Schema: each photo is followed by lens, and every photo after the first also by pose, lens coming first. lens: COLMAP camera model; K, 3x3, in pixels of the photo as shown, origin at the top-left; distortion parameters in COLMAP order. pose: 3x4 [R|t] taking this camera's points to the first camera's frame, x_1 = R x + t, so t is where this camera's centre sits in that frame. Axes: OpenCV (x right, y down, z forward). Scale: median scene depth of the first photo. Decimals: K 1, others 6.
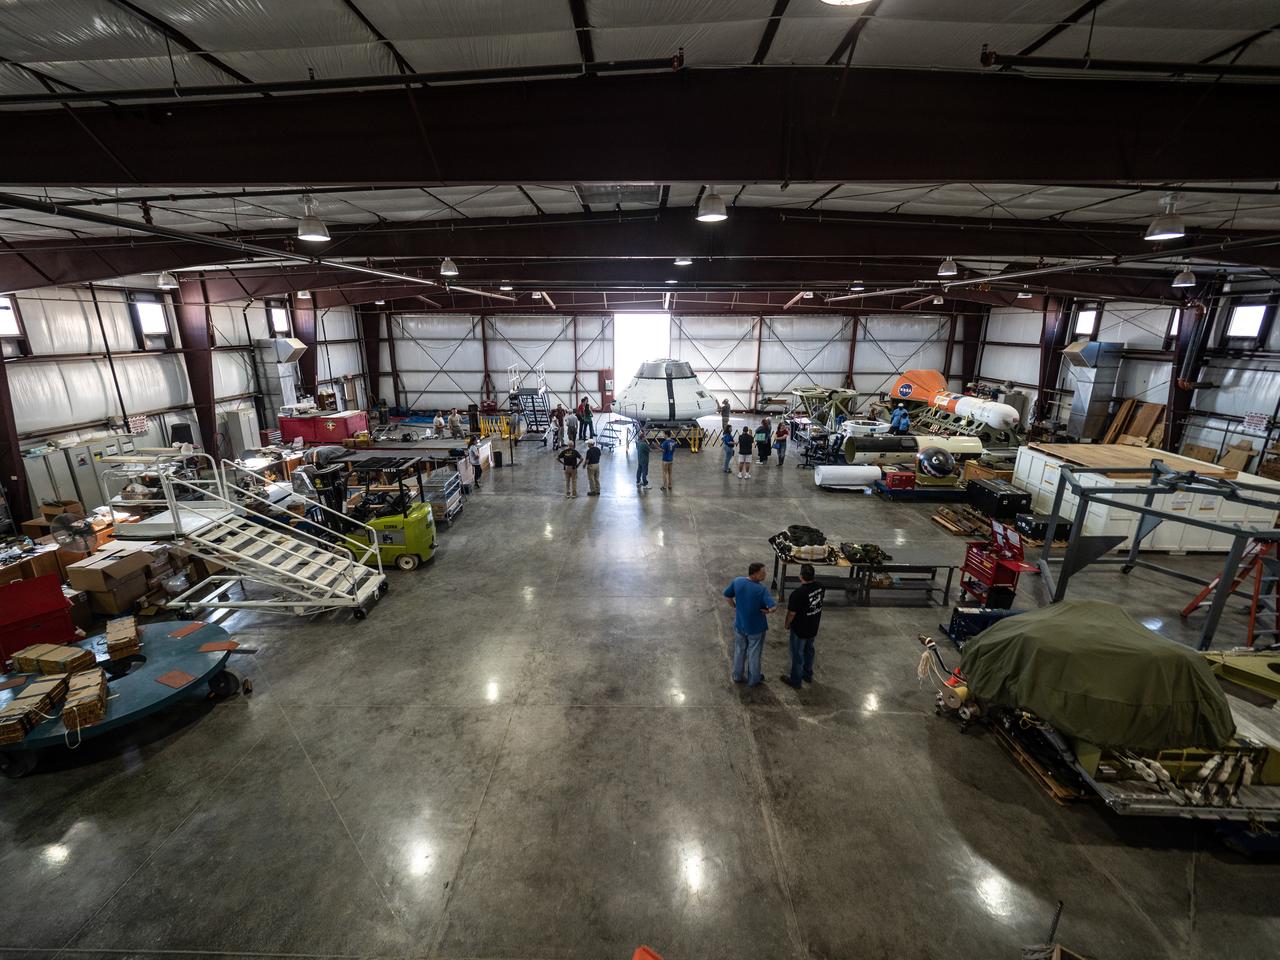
lens RADIAL K [[533.6, 0, 633.5], [0, 533.6, 482.3], [0, 0, 1]] dist [-0.024918, 0.005600]
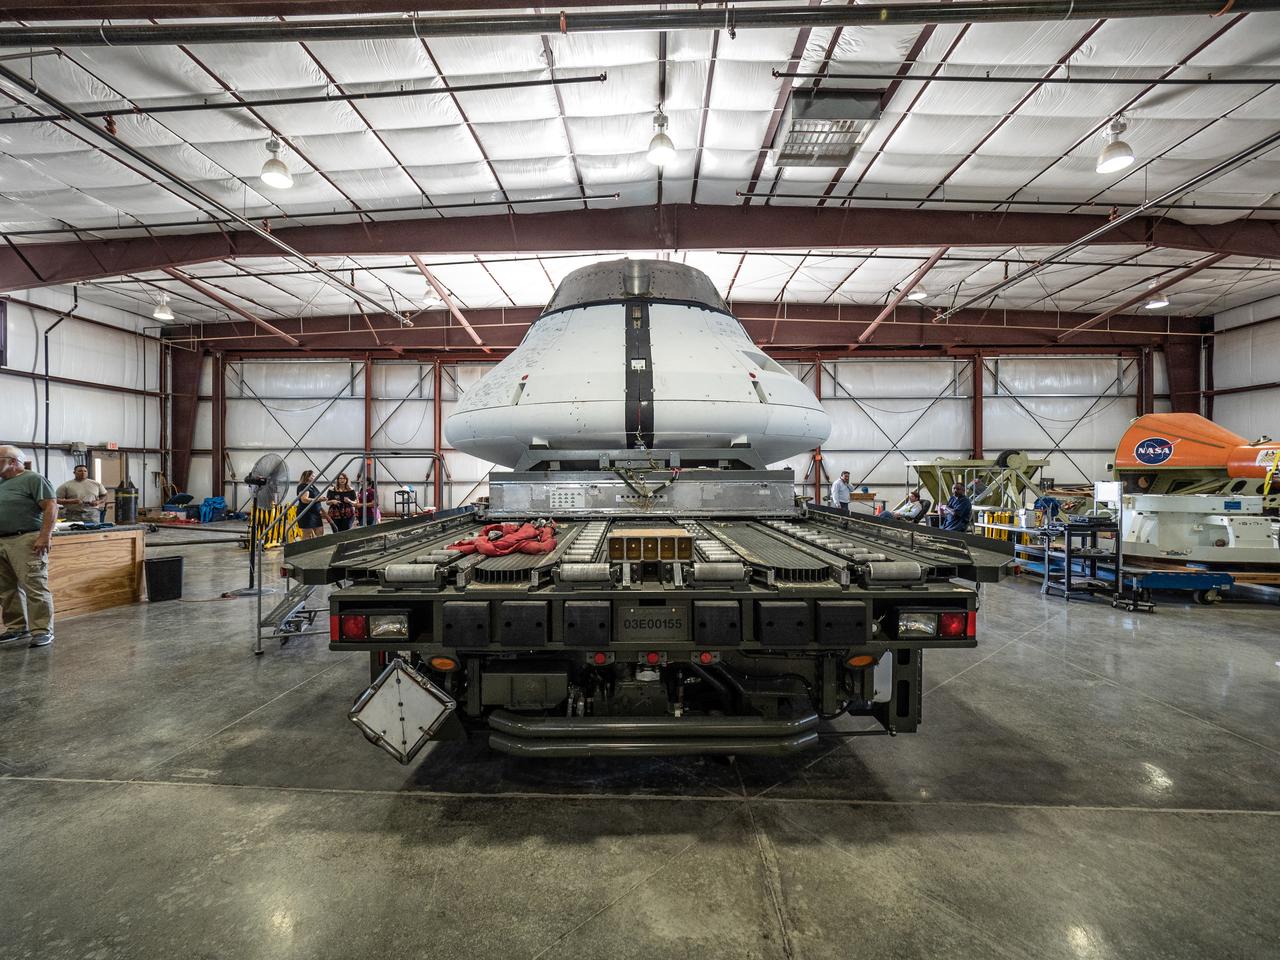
lens RADIAL K [[533.6, 0, 642.0], [0, 533.6, 476.6], [0, 0, 1]] dist [-0.024918, 0.005600]
pose [[0.999907, 0.002804, -0.013382, 0.045427], [-0.006425, 0.960315, -0.278844, -0.012978], [0.012069, 0.278903, 0.960243, 0.445478]]
